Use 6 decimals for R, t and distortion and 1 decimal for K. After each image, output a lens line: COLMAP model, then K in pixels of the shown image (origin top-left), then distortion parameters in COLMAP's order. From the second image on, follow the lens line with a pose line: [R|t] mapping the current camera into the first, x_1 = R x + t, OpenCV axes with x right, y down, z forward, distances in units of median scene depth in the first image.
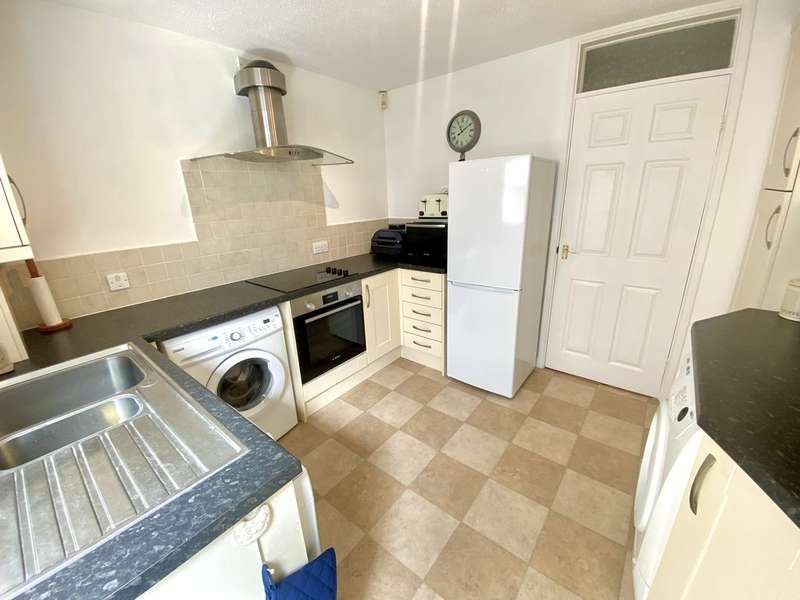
lens RADIAL K [[323.5, 0, 398.6], [0, 323.5, 298.6], [0, 0, 1]] dist [0.027420, -0.025368]
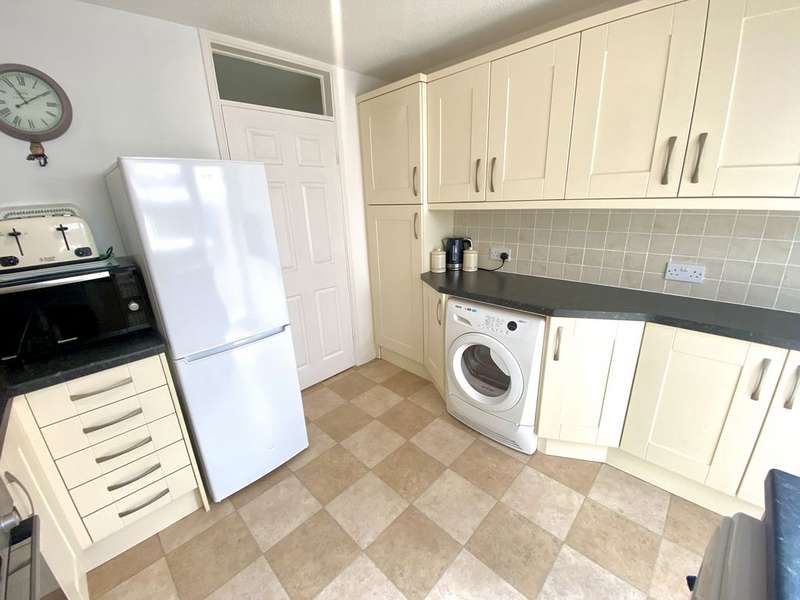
lens RADIAL K [[323.5, 0, 398.6], [0, 323.5, 298.6], [0, 0, 1]] dist [0.027420, -0.025368]
pose [[0.098054, -0.259704, 0.960697, -0.384136], [0.336263, 0.917218, 0.213629, -0.165971], [-0.936649, 0.302100, 0.177266, 0.562071]]
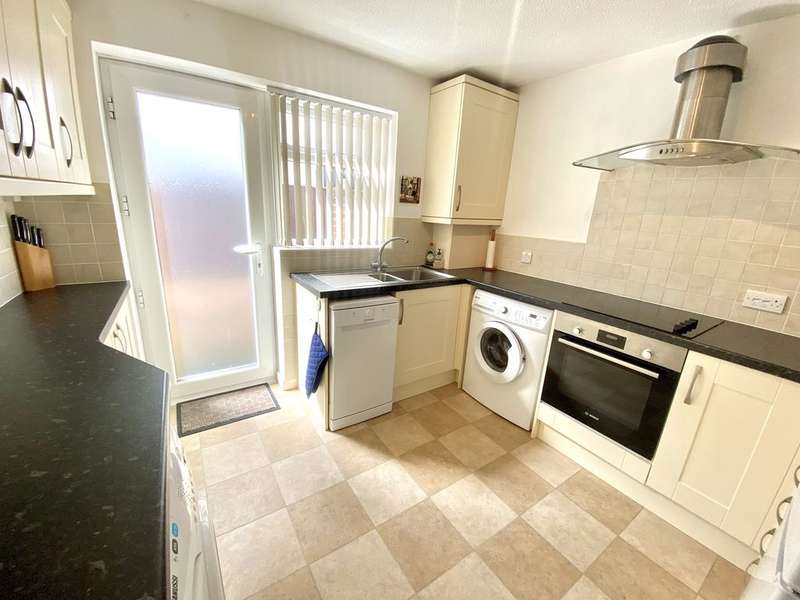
lens RADIAL K [[323.5, 0, 398.6], [0, 323.5, 298.6], [0, 0, 1]] dist [0.027420, -0.025368]
pose [[-0.297527, 0.275686, -0.914043, 0.615872], [-0.332388, 0.867591, 0.369870, -0.204834], [0.894984, 0.413863, -0.166497, 0.666769]]
